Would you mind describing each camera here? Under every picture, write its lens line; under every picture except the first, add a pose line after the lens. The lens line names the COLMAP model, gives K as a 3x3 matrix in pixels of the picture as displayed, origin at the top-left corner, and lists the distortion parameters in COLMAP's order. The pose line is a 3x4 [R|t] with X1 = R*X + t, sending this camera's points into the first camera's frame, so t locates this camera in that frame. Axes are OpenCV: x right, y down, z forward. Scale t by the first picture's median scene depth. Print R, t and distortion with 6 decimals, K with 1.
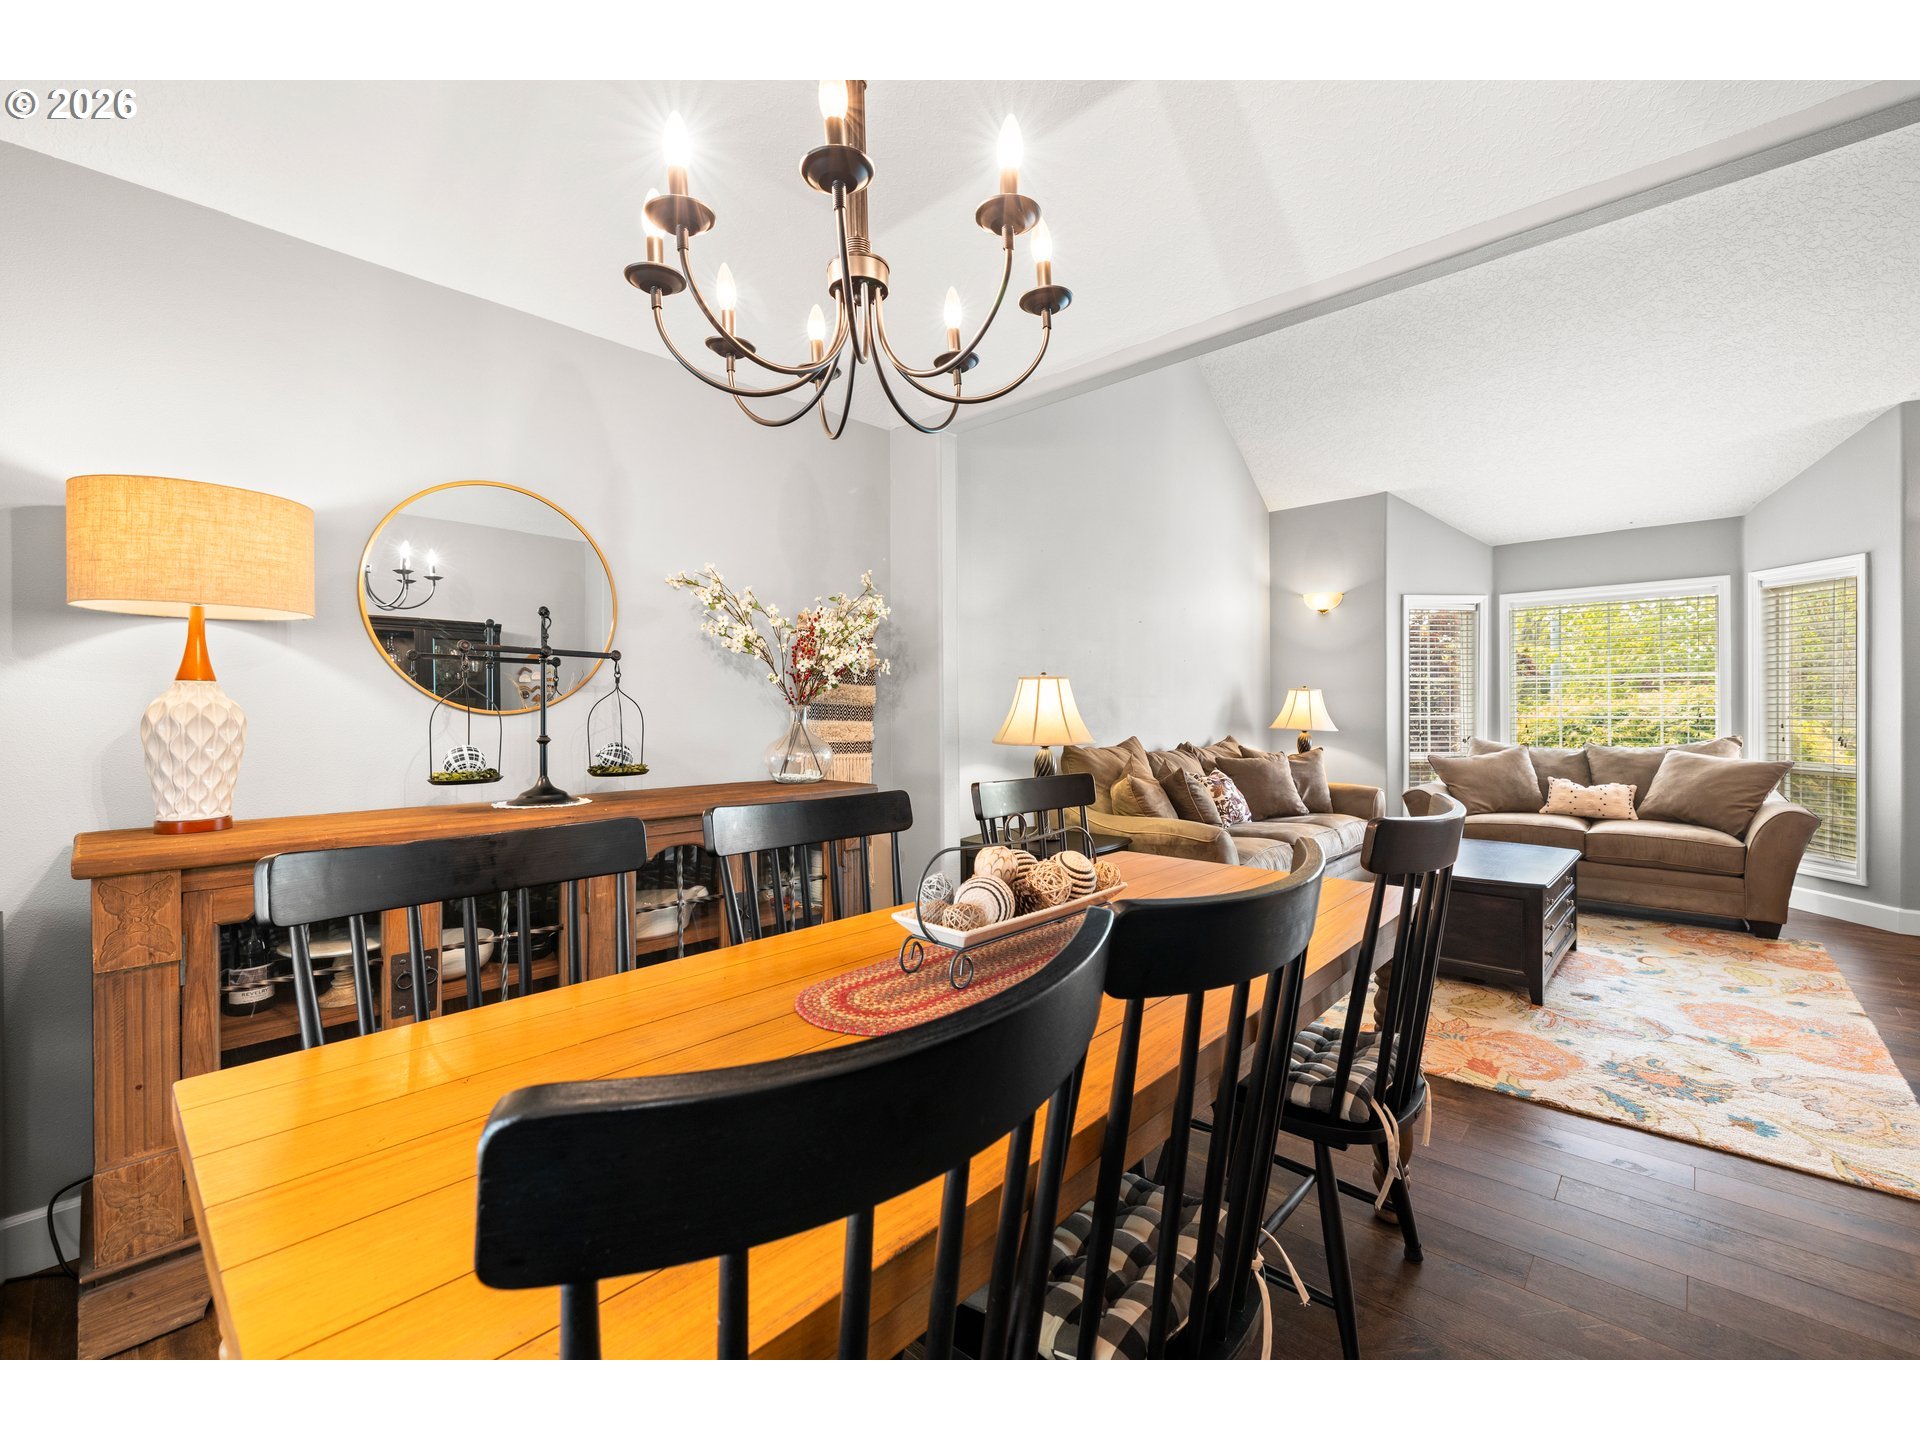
lens RADIAL K [[812.8, 0, 956.1], [0, 812.8, 715.5], [0, 0, 1]] dist [-0.000121, -0.000529]
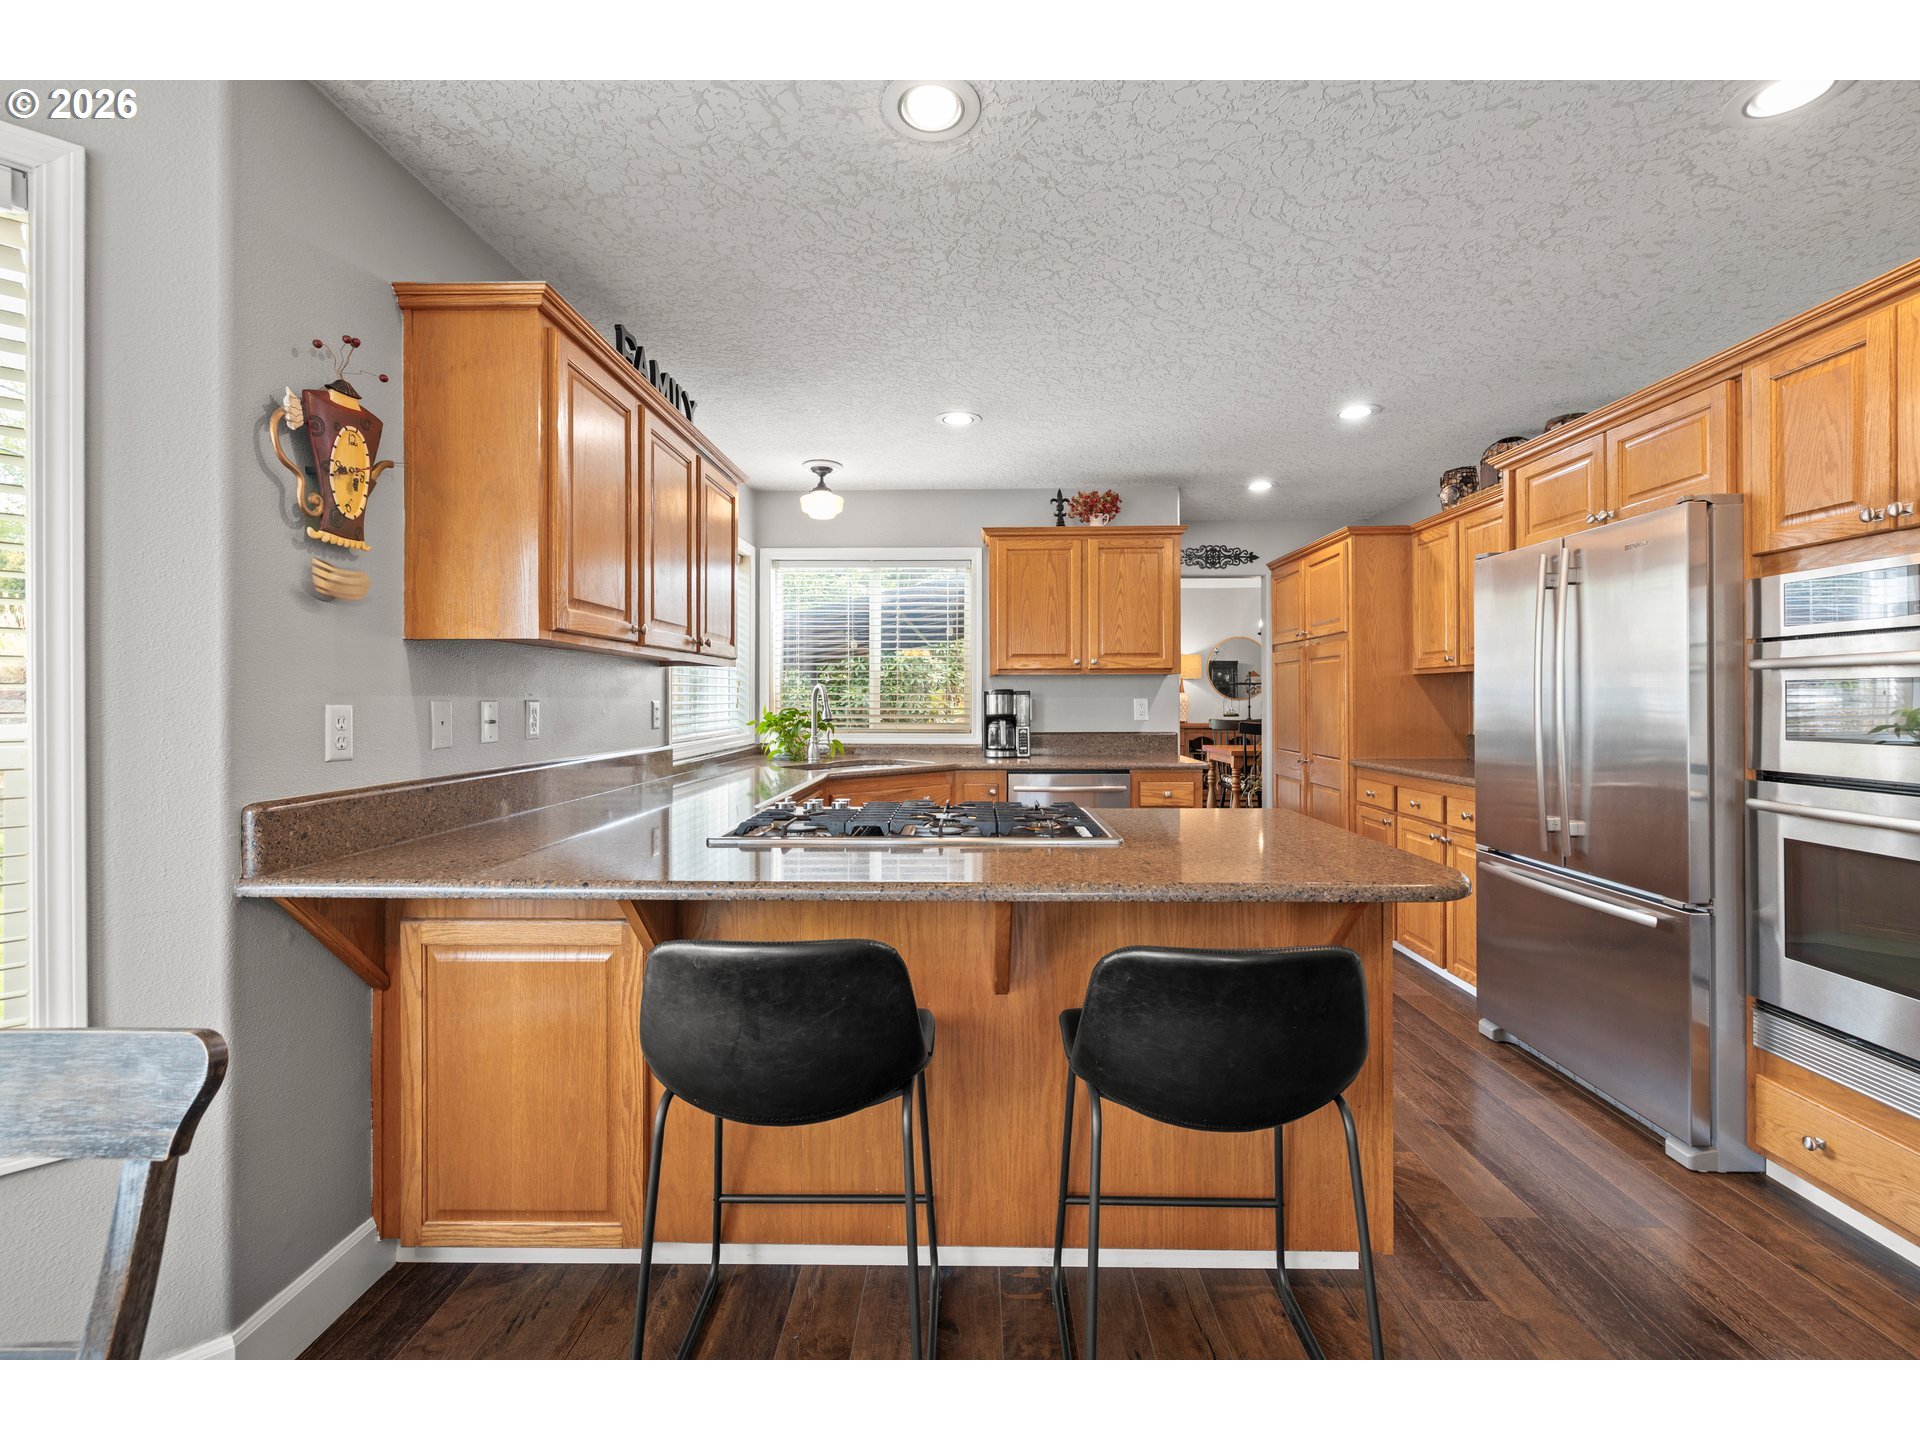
lens RADIAL K [[812.8, 0, 954.8], [0, 812.8, 699.5], [0, 0, 1]] dist [-0.000121, -0.000529]
pose [[0.655952, -0.000978, -0.754802, 0.911680], [-0.004602, 0.999975, -0.005294, 0.013989], [0.754788, 0.006946, 0.655932, -1.585686]]
